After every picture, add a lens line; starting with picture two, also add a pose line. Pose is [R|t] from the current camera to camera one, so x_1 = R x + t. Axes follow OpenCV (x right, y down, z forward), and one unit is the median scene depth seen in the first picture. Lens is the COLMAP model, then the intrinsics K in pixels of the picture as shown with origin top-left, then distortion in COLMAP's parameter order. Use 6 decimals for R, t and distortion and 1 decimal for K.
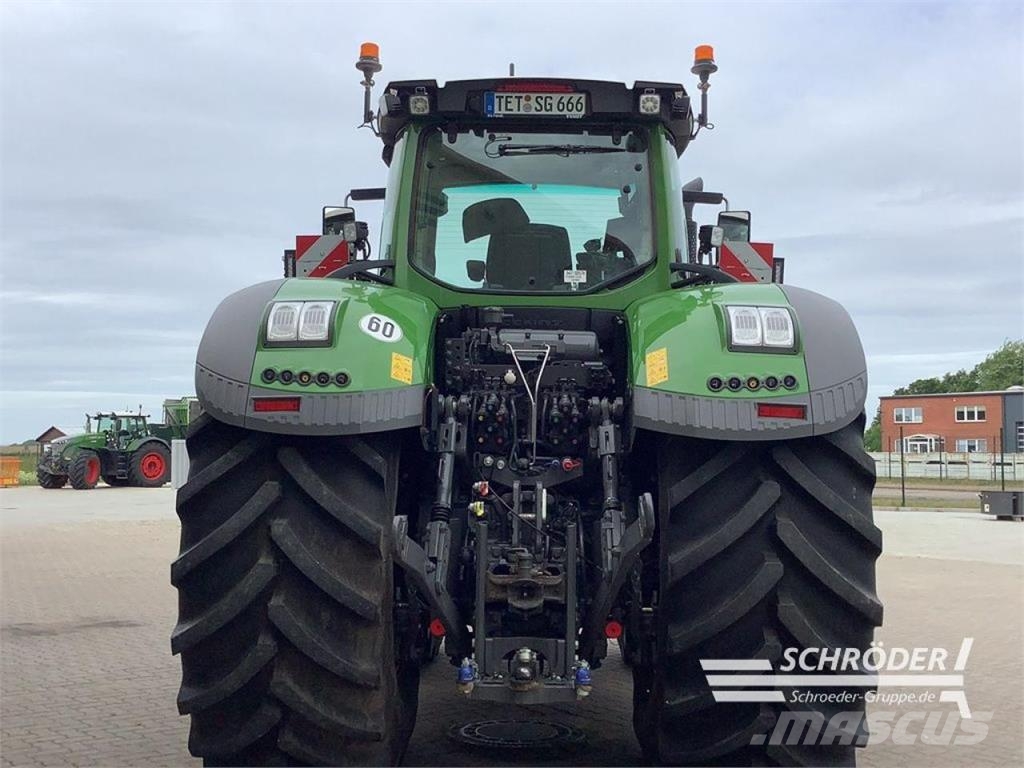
lens RADIAL K [[1151.5, 0, 512.0], [0, 1151.5, 384.0], [0, 0, 1]] dist [0.069125, -0.020464]
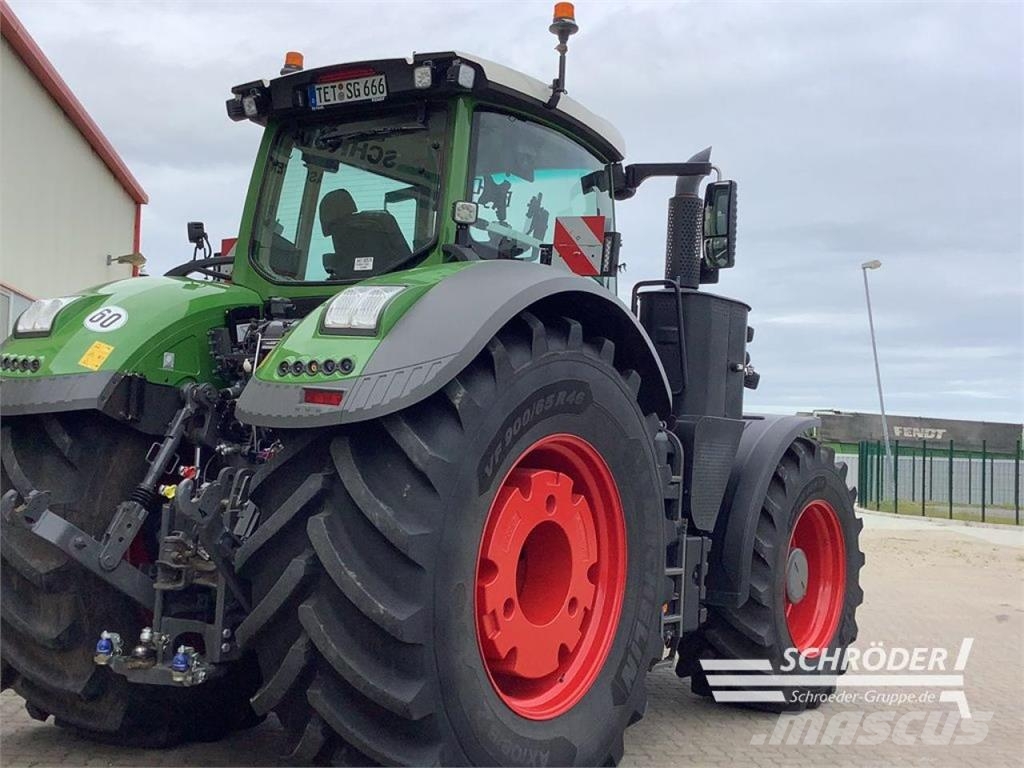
lens RADIAL K [[1231.7, 0, 516.6], [0, 1231.7, 378.3], [0, 0, 1]] dist [0.095390, -0.152361]
pose [[0.836762, 0.001126, -0.547566, 0.718352], [-0.015709, 0.999636, -0.021951, 0.022155], [0.547341, 0.026969, 0.836475, 0.205531]]
